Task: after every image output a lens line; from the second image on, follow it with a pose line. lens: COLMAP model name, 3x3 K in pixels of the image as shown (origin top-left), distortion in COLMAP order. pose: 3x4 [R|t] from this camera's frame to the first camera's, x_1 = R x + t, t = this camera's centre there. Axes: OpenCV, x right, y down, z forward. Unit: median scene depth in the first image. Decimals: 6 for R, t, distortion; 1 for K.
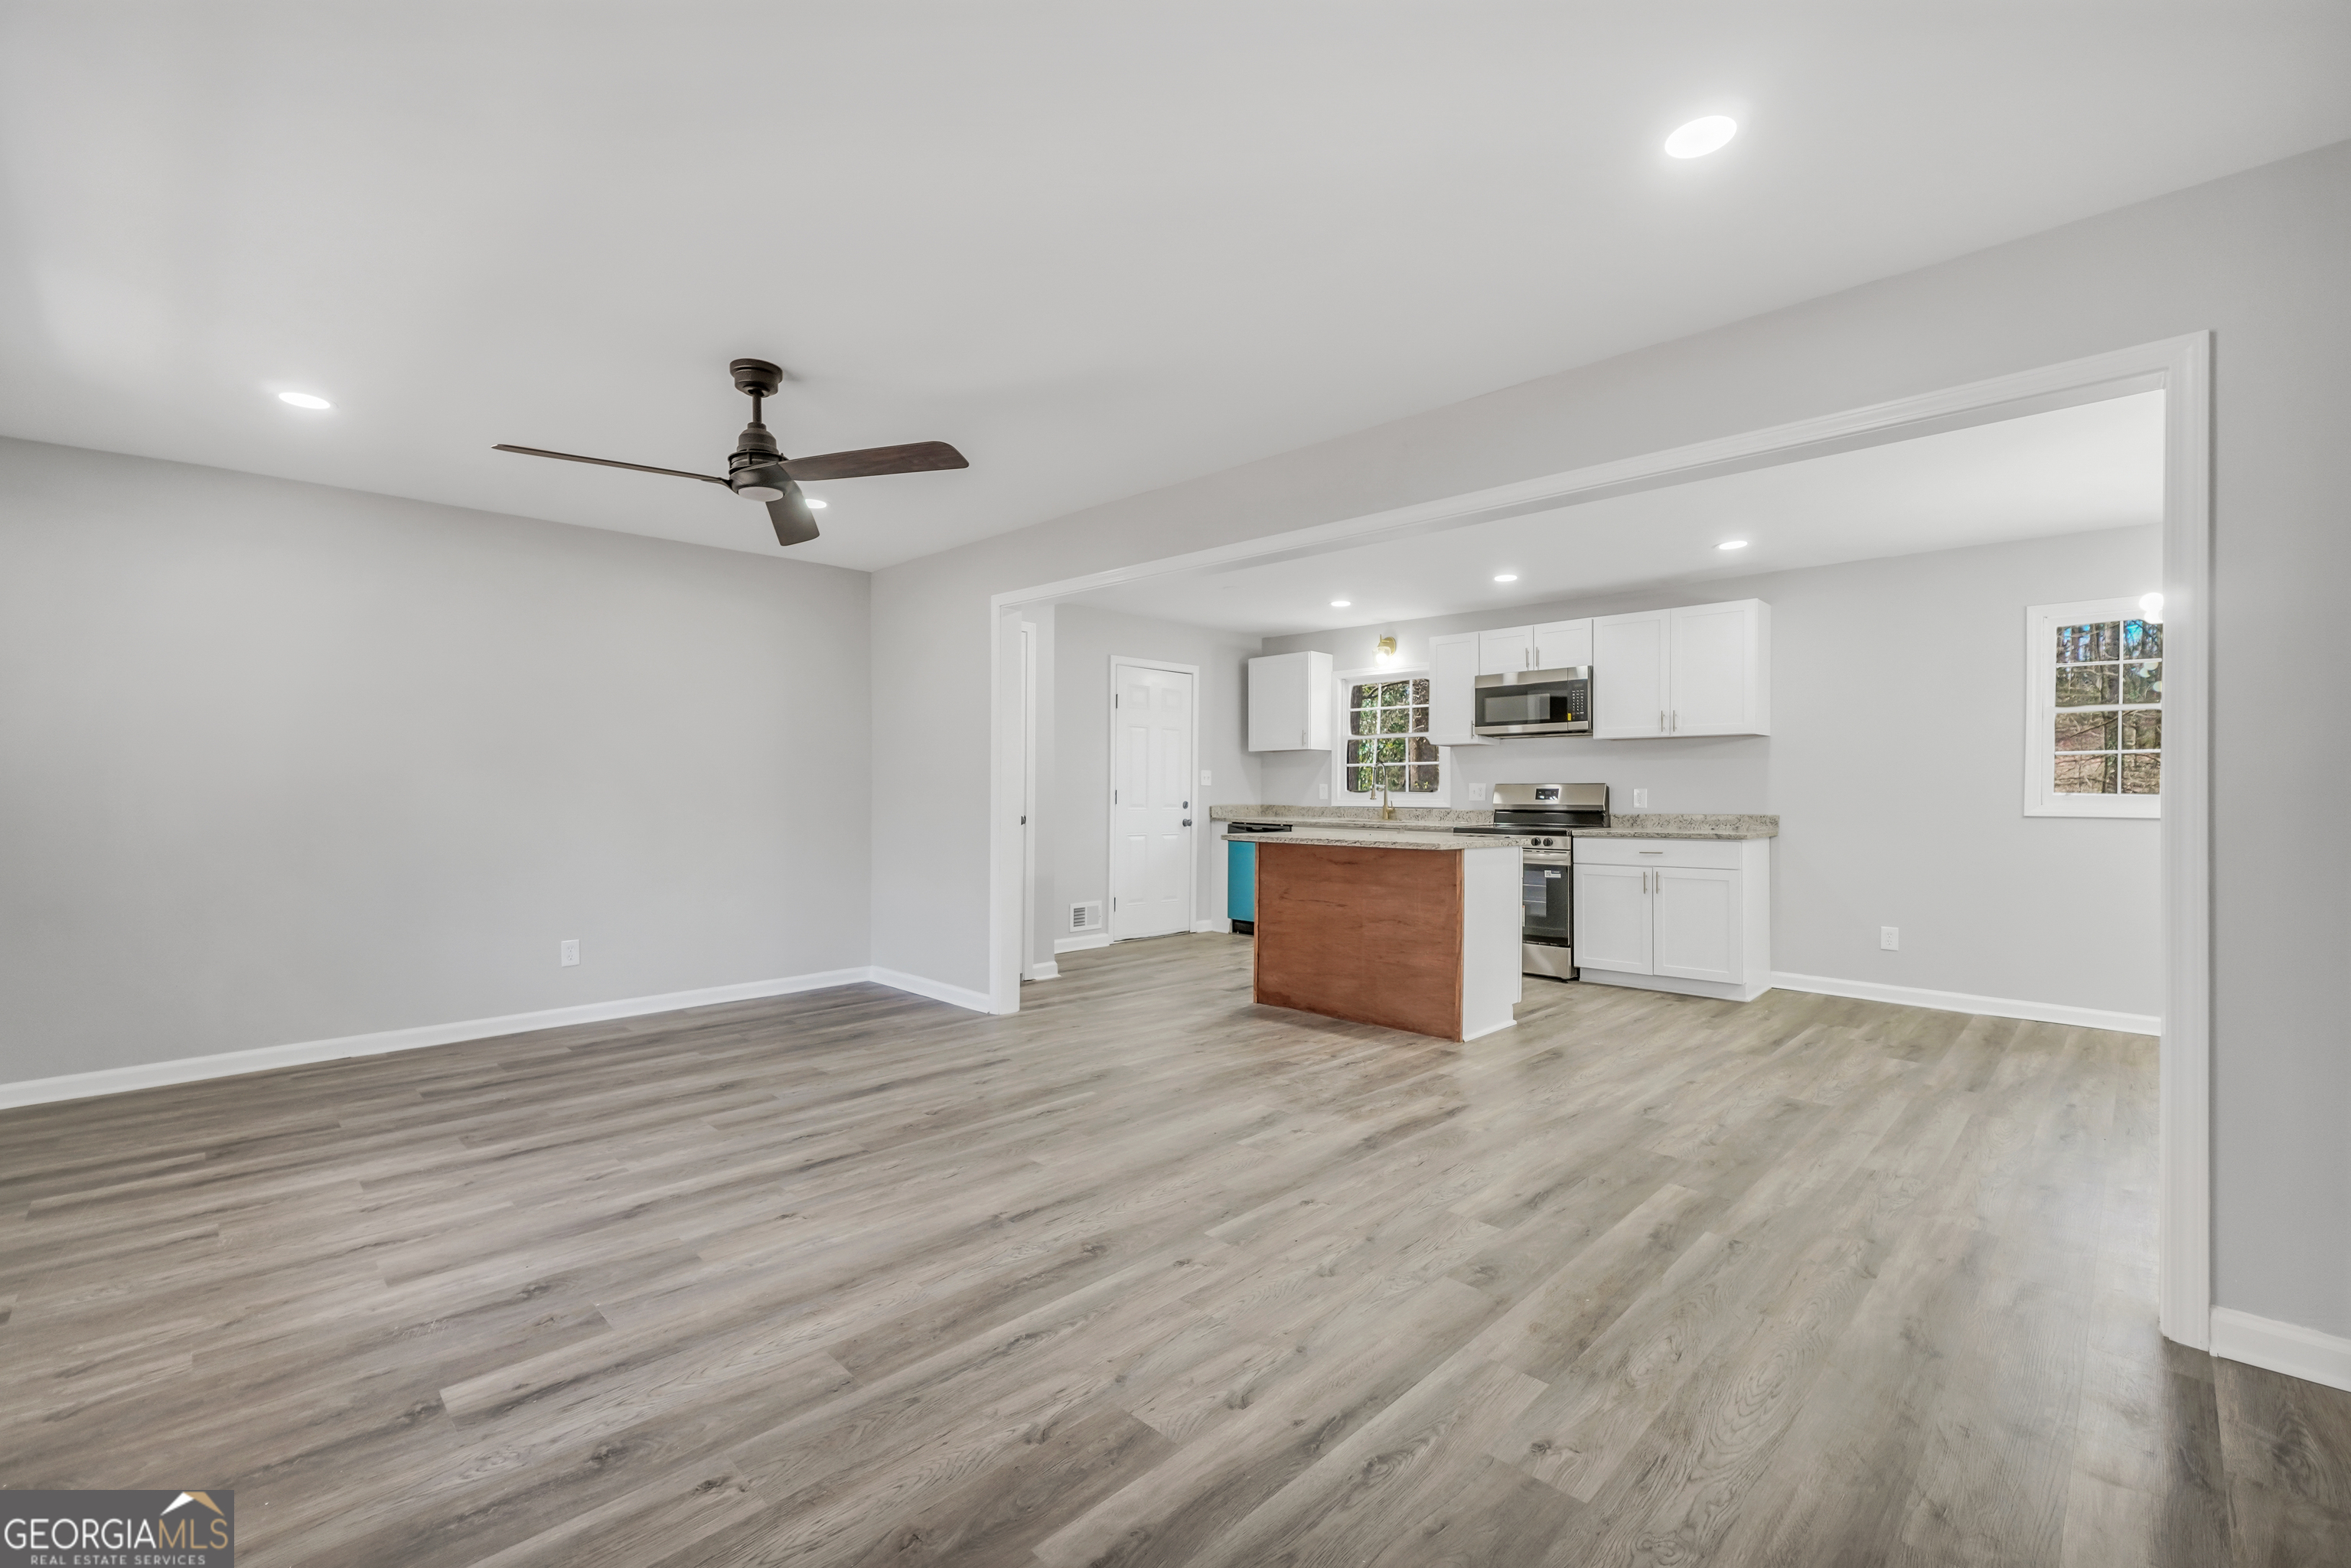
lens RADIAL K [[993.7, 0, 1168.1], [0, 993.7, 791.6], [0, 0, 1]] dist [-0.020236, 0.007765]
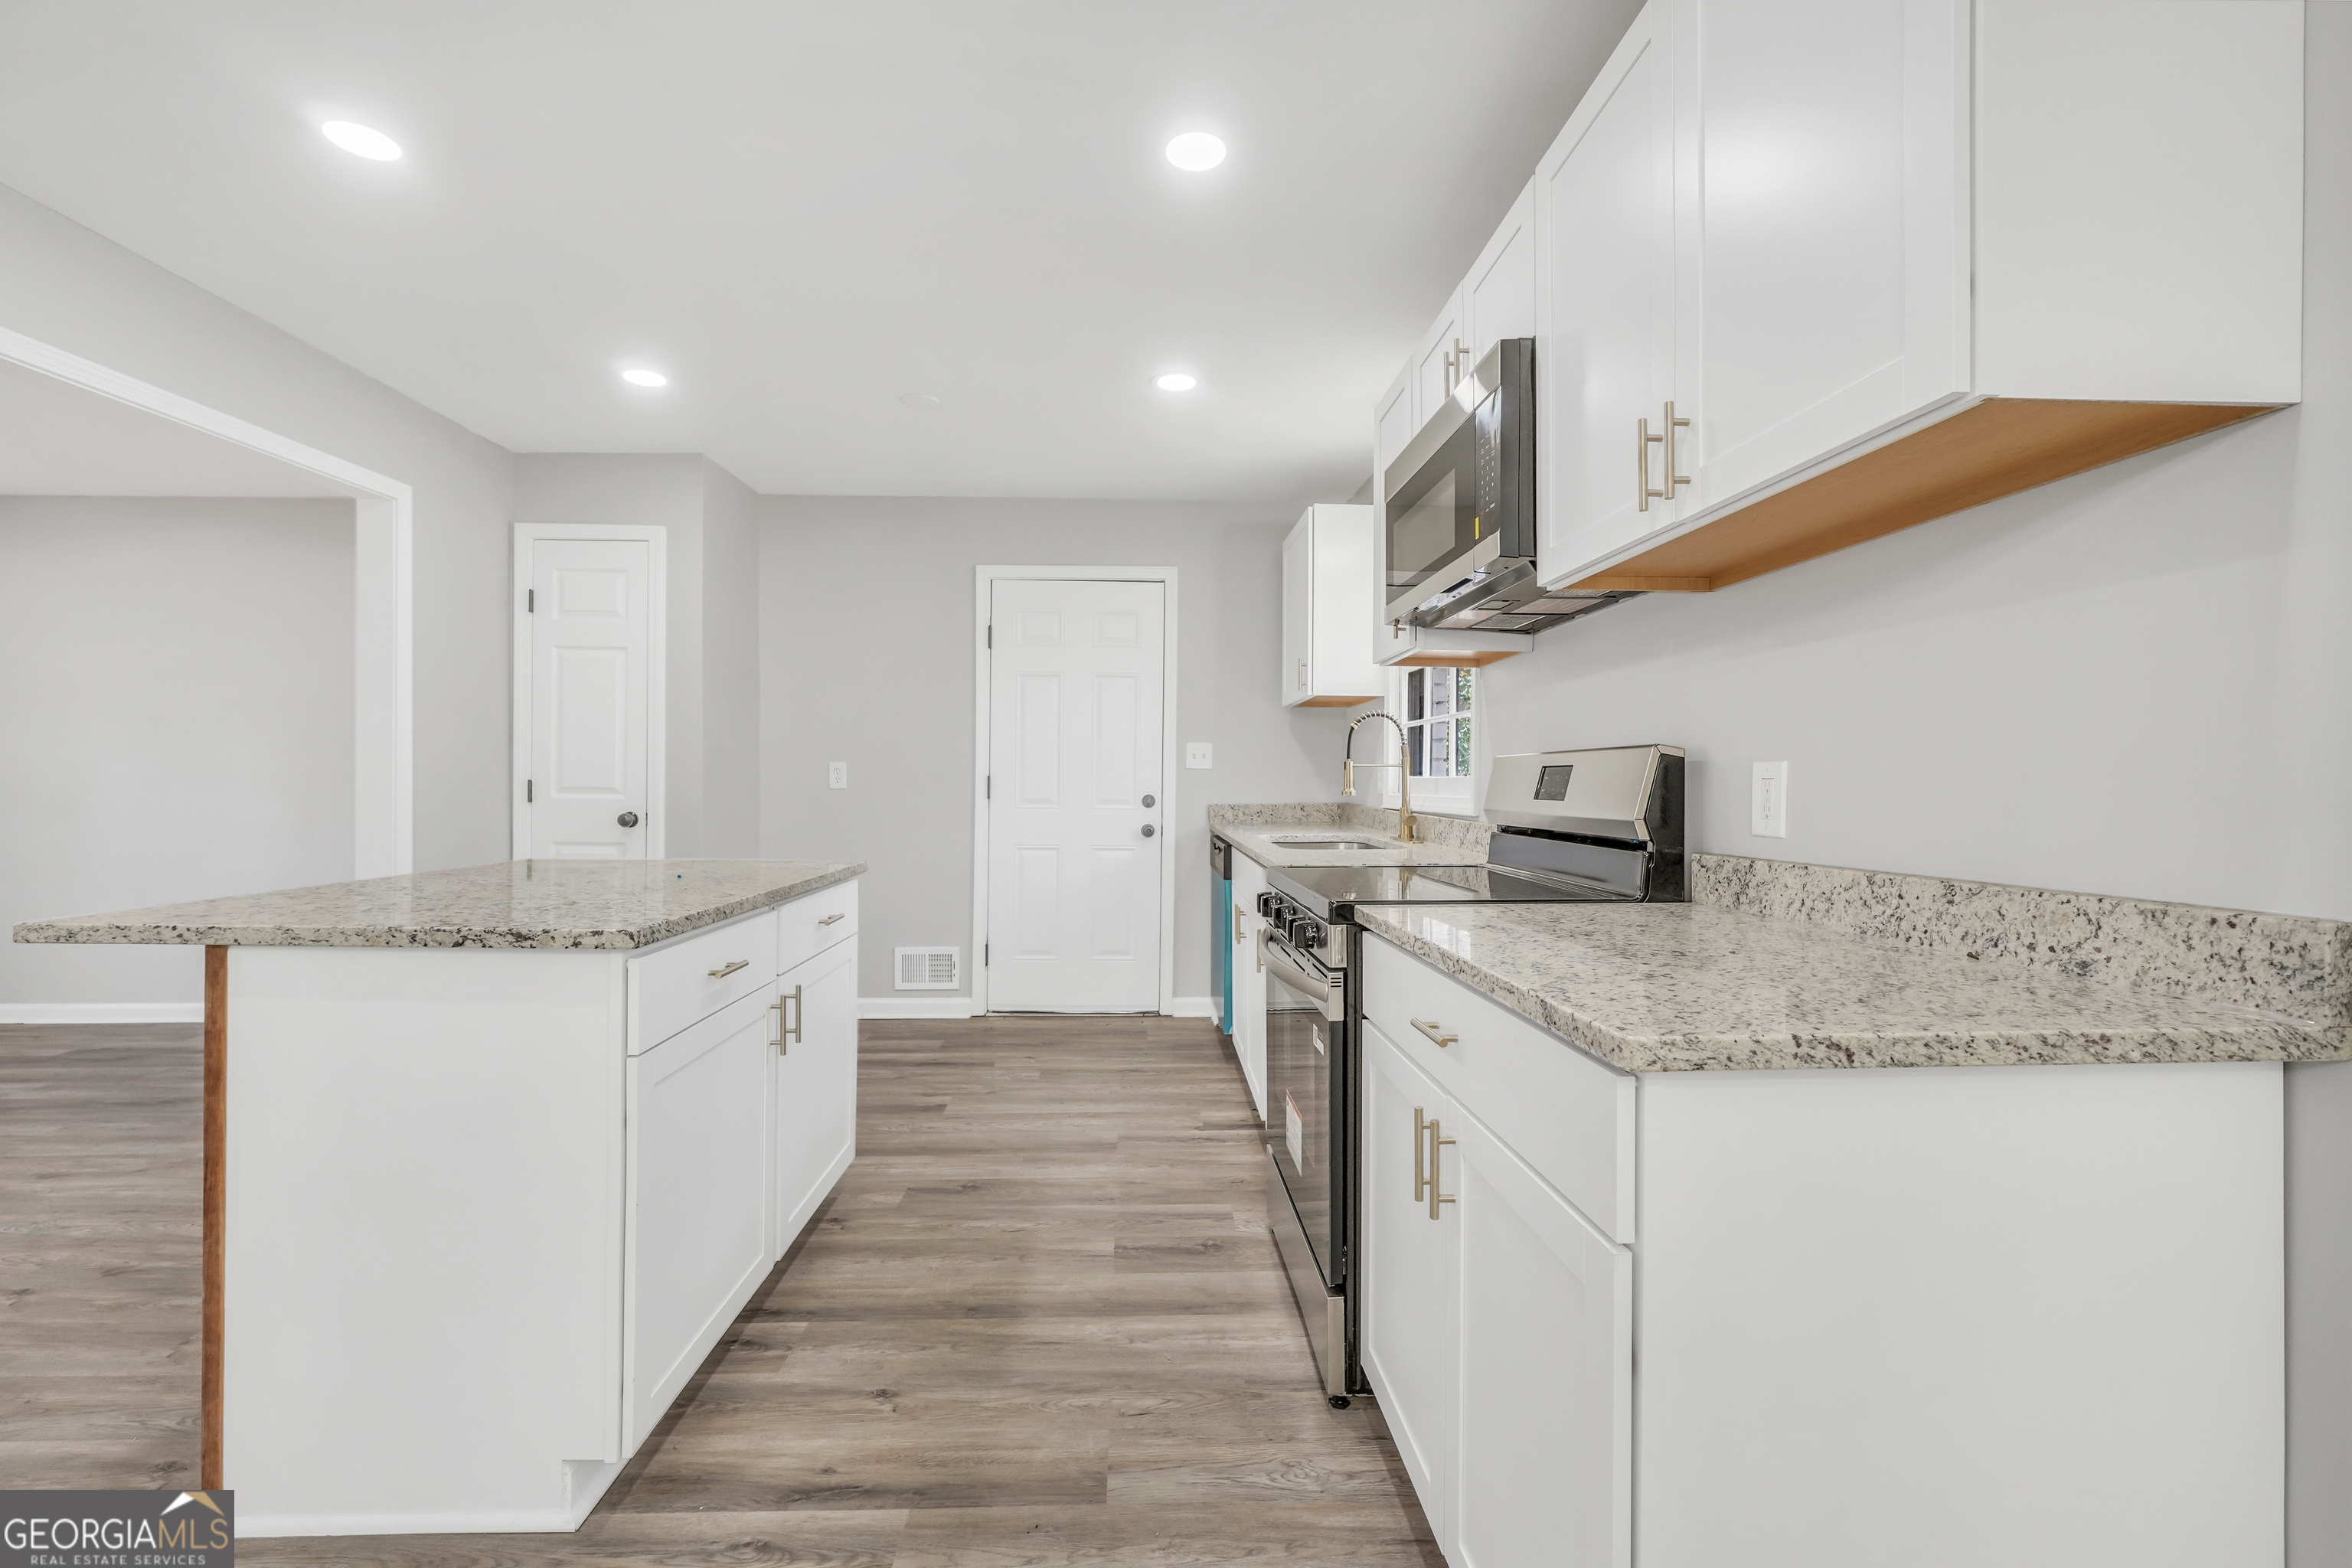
lens RADIAL K [[994.2, 0, 1168.6], [0, 994.2, 791.6], [0, 0, 1]] dist [-0.020236, 0.007765]
pose [[0.729241, 0.007271, -0.684219, 0.726354], [-0.002391, 0.999965, 0.008078, 0.004428], [0.684253, -0.004255, 0.729232, 0.951726]]
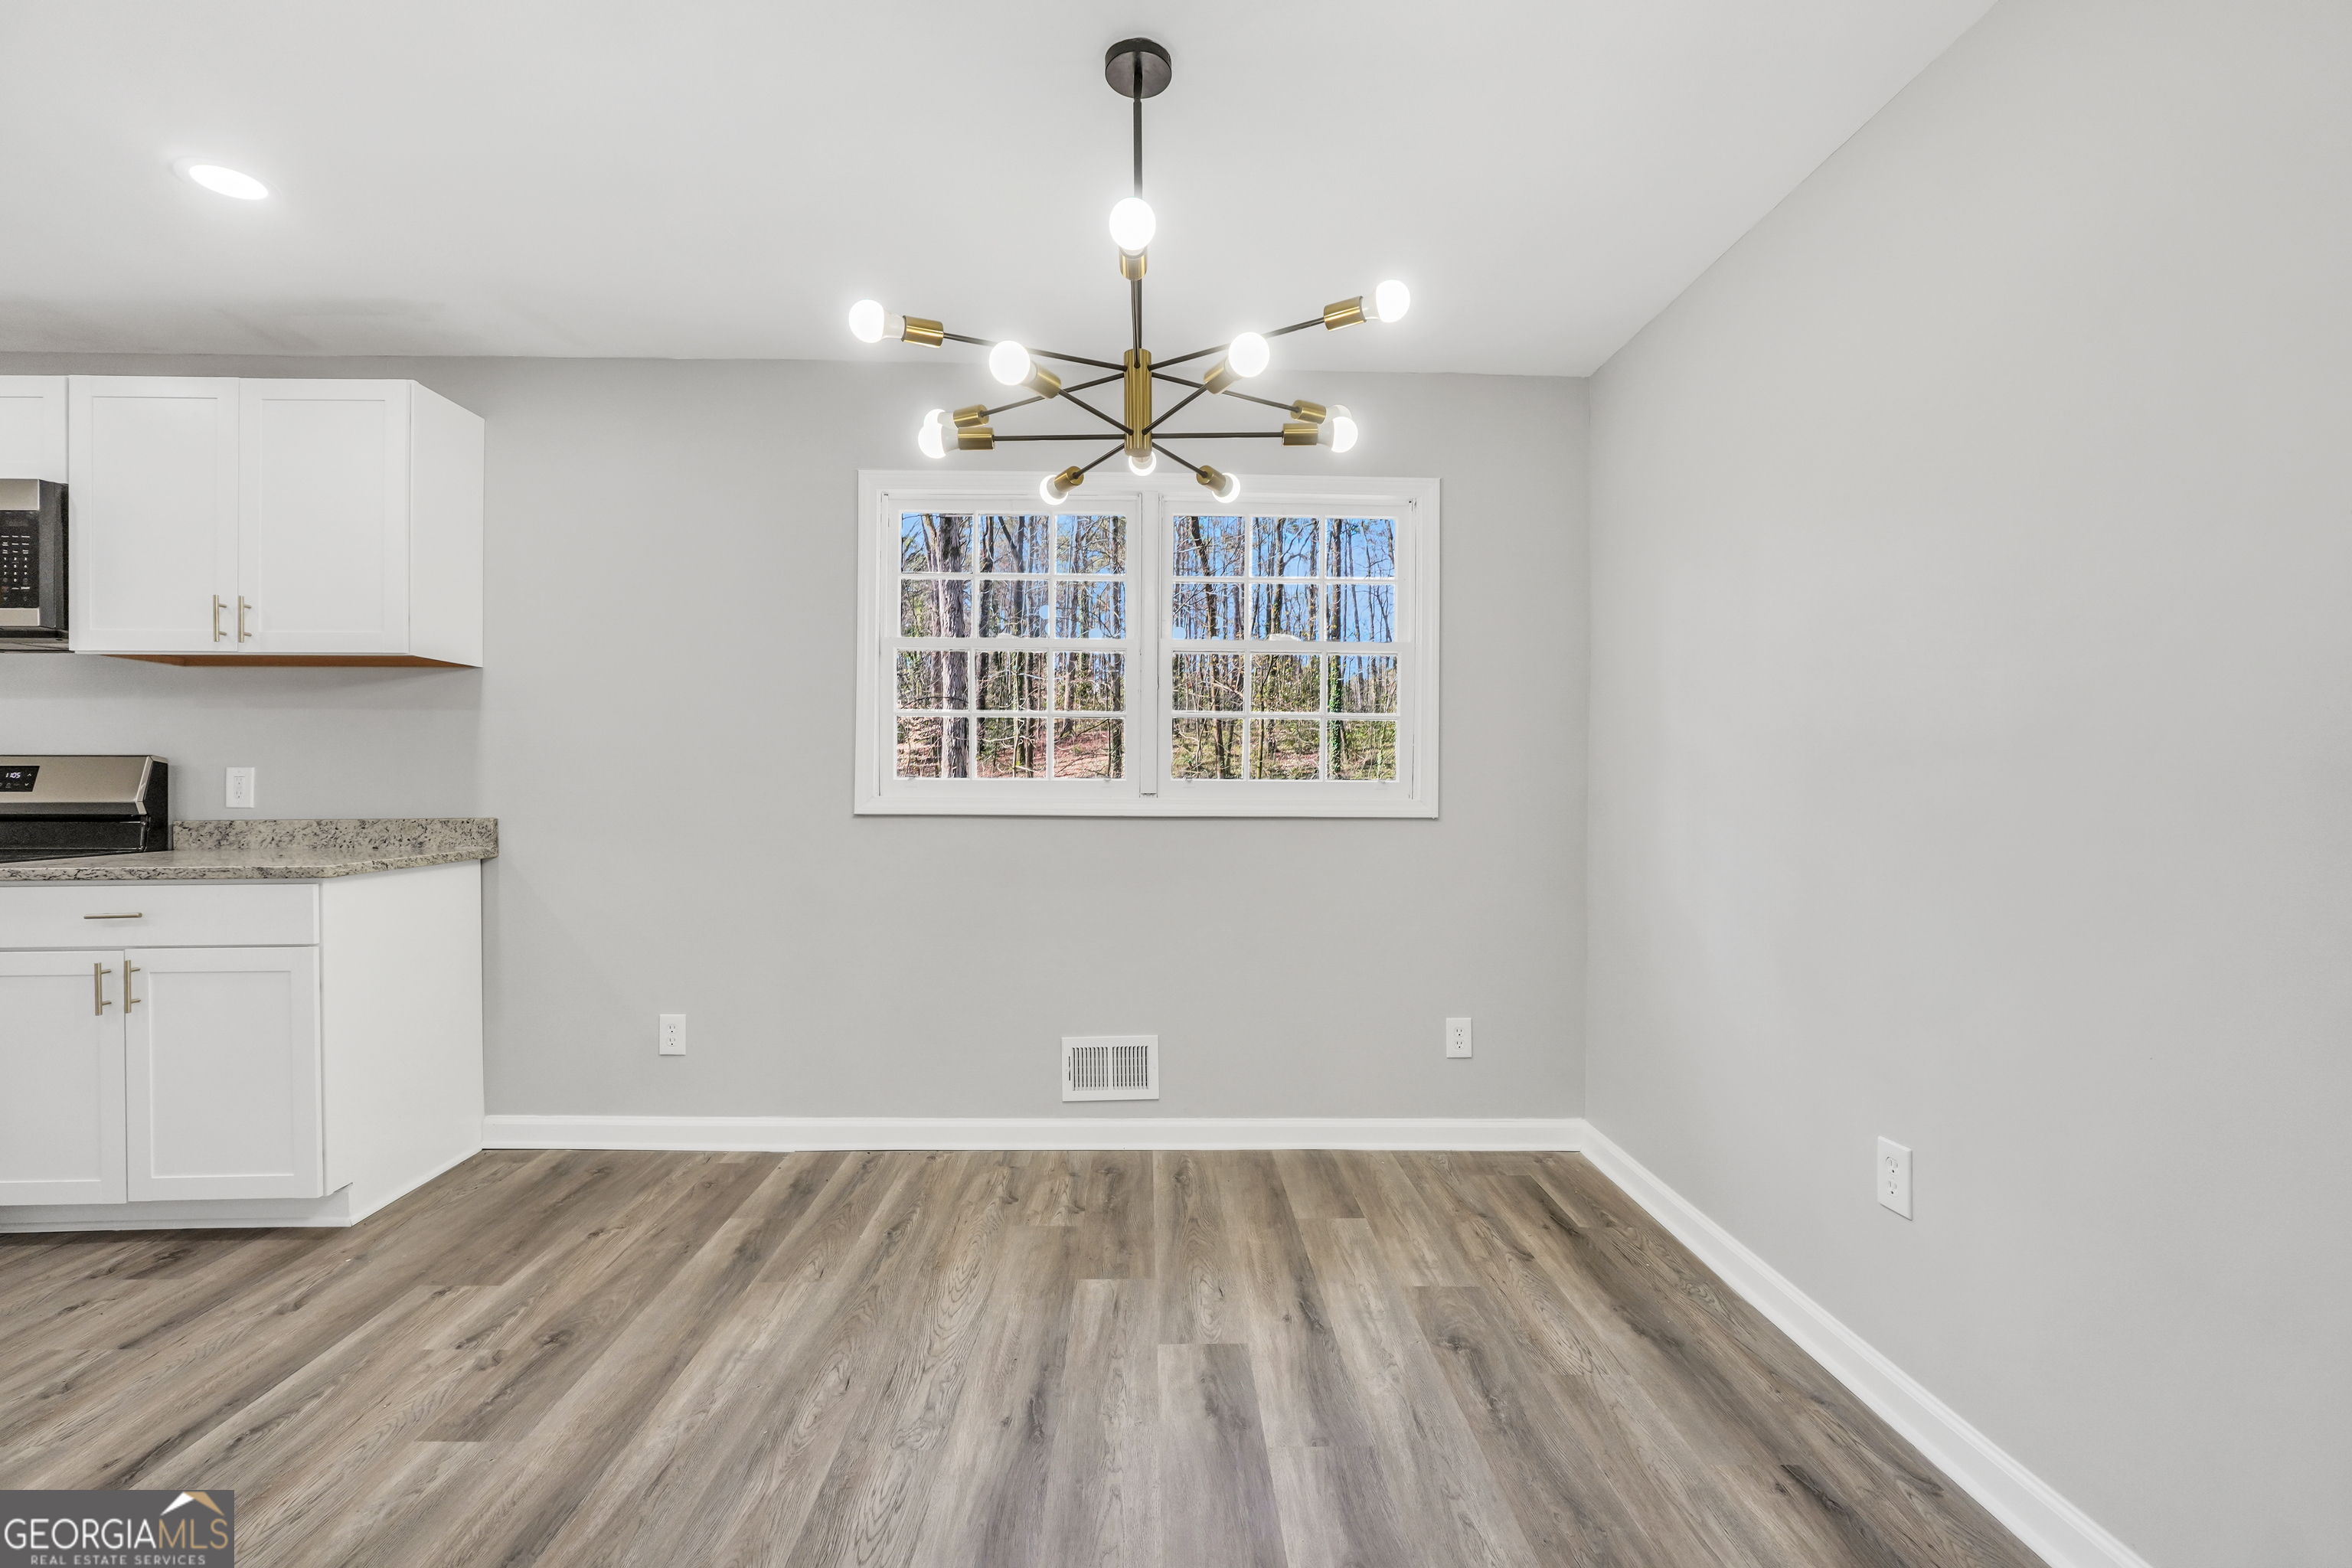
lens RADIAL K [[983.2, 0, 1162.8], [0, 983.2, 782.4], [0, 0, 1]] dist [-0.017641, 0.006743]
pose [[0.692201, -0.000765, 0.721704, 0.601254], [-0.001094, 0.999997, 0.002109, 0.003861], [-0.721704, -0.002250, 0.692198, 0.469589]]
